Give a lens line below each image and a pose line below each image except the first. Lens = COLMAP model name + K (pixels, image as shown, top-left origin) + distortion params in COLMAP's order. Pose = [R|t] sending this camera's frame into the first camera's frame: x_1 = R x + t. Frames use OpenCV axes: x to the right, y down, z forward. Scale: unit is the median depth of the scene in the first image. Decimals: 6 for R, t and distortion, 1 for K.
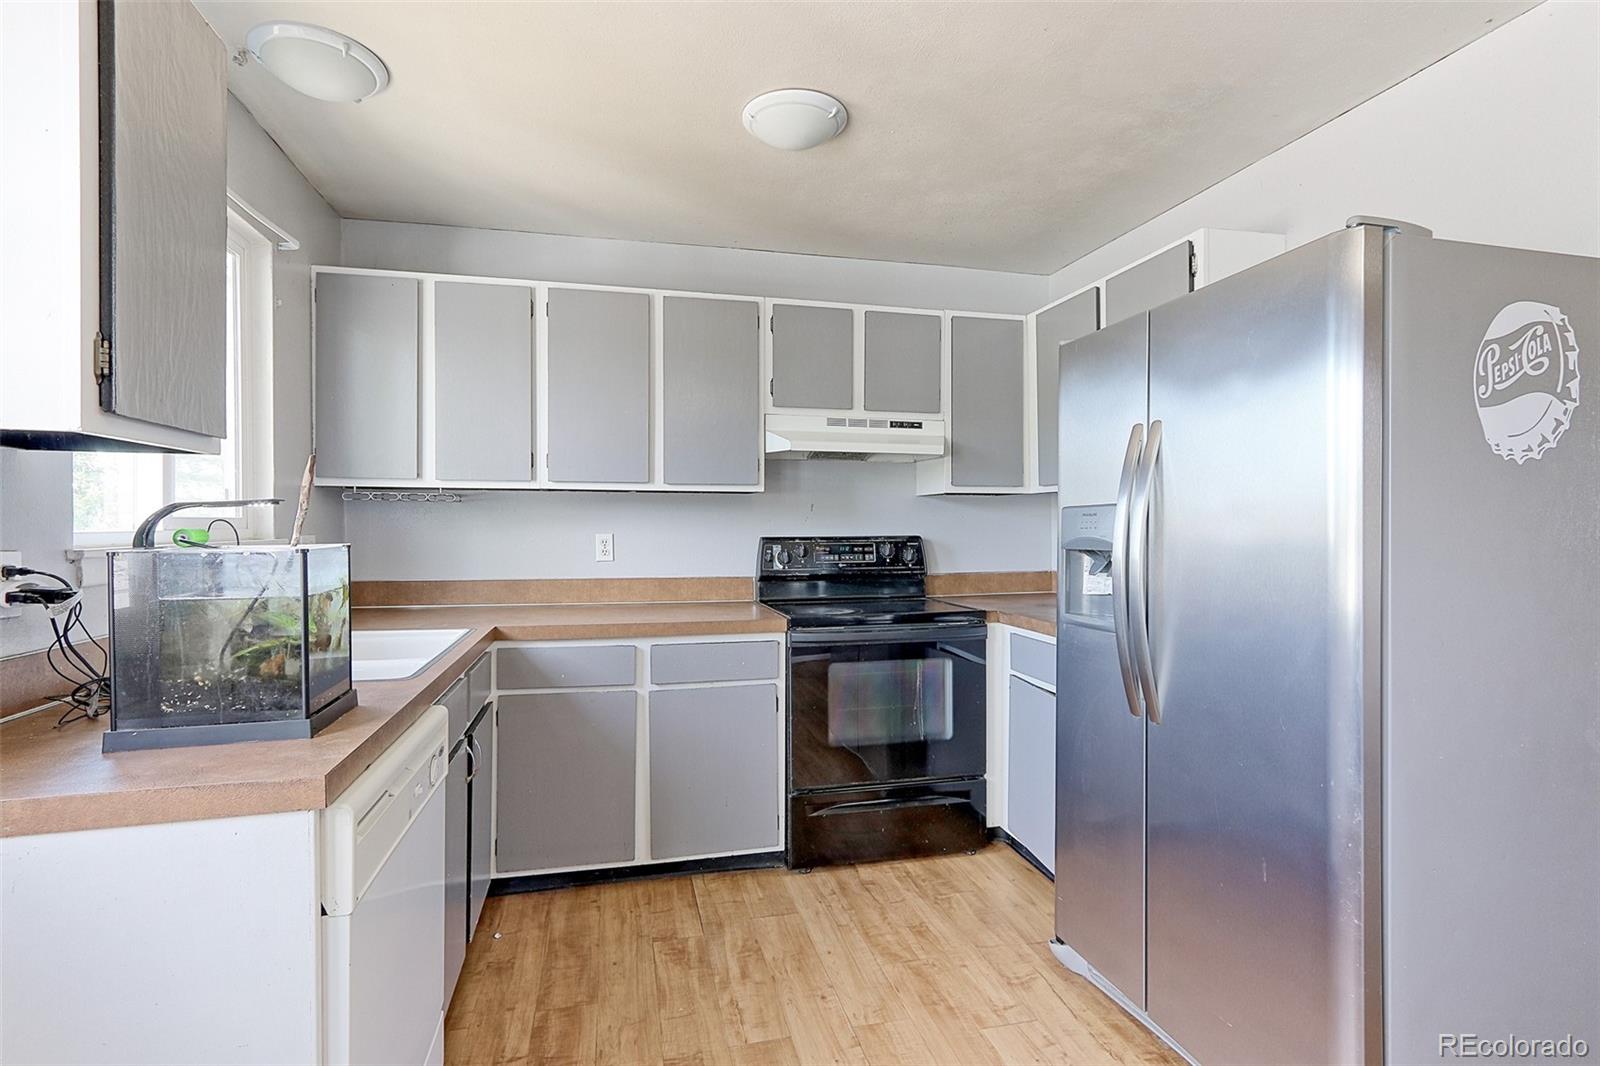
lens RADIAL K [[764.7, 0, 805.8], [0, 764.7, 528.3], [0, 0, 1]] dist [-0.003830, 0.004272]
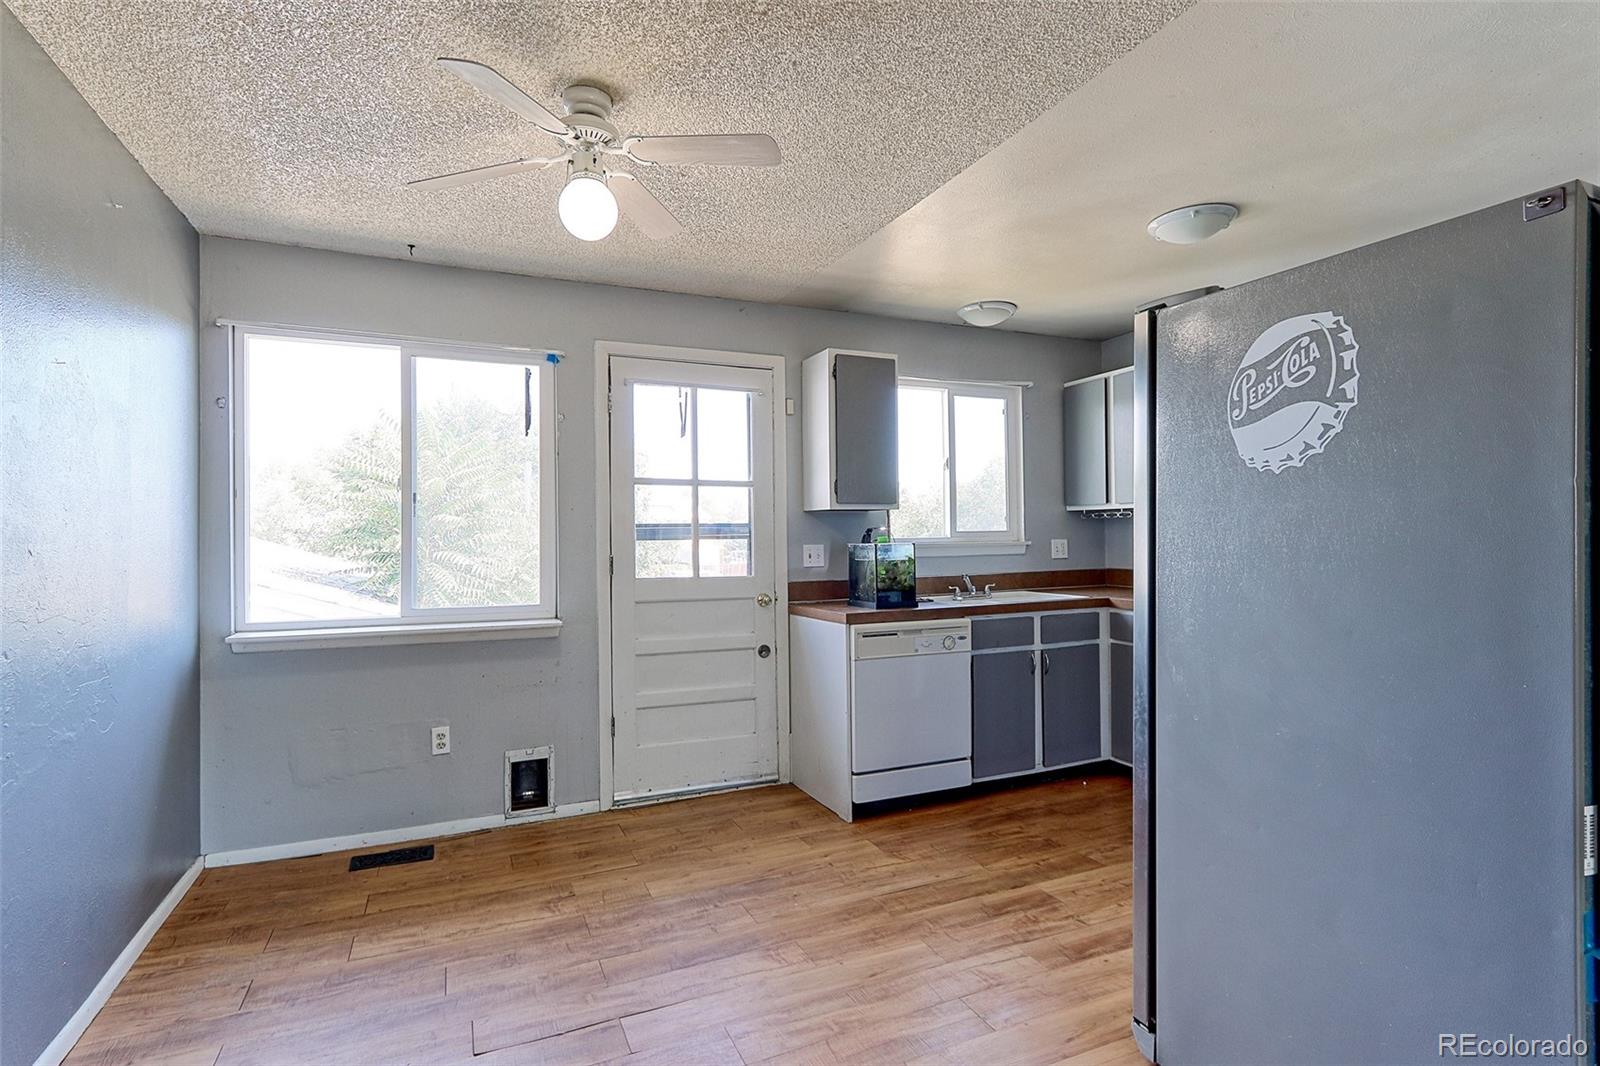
lens RADIAL K [[764.7, 0, 802.8], [0, 764.7, 532.1], [0, 0, 1]] dist [-0.003830, 0.004272]
pose [[0.204204, -0.008867, -0.978888, 1.075279], [0.007651, 0.999943, -0.007462, 0.000934], [0.978898, -0.005966, 0.204260, 0.072020]]
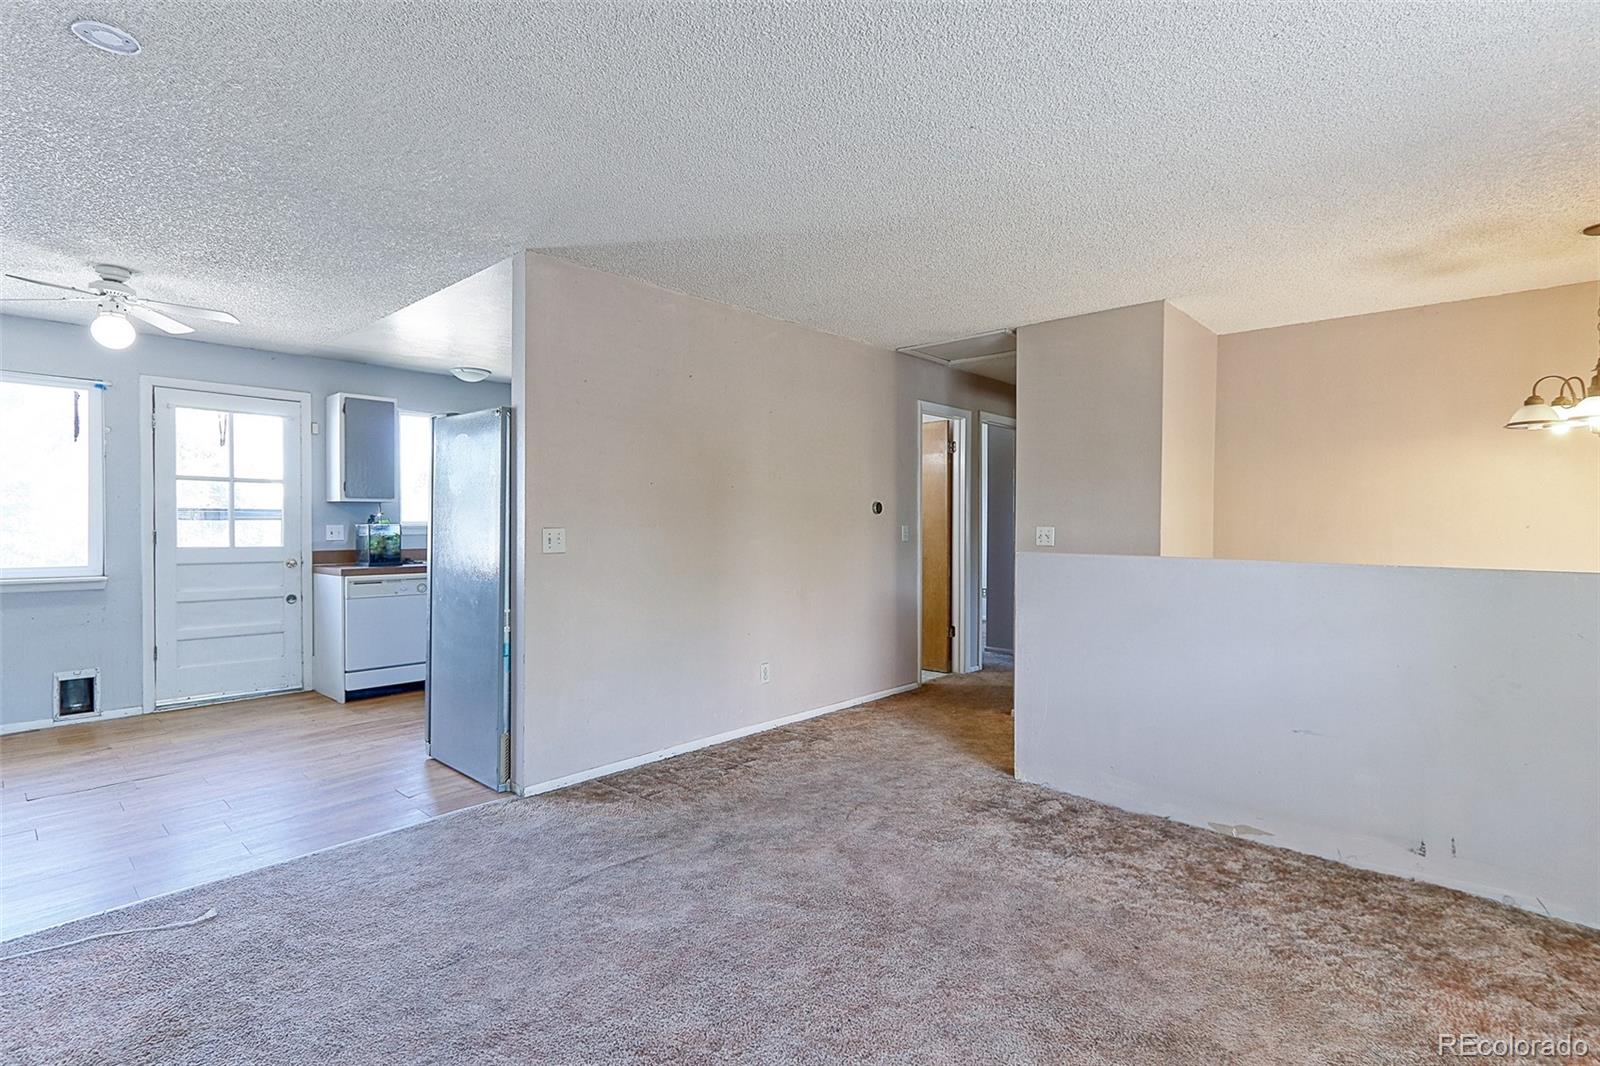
lens RADIAL K [[764.7, 0, 804.1], [0, 764.7, 531.9], [0, 0, 1]] dist [-0.003830, 0.004272]
pose [[0.567075, 0.010383, -0.823600, 2.256647], [-0.005831, 0.999946, 0.008591, 0.008146], [0.823645, -0.000070, 0.567105, 0.288205]]
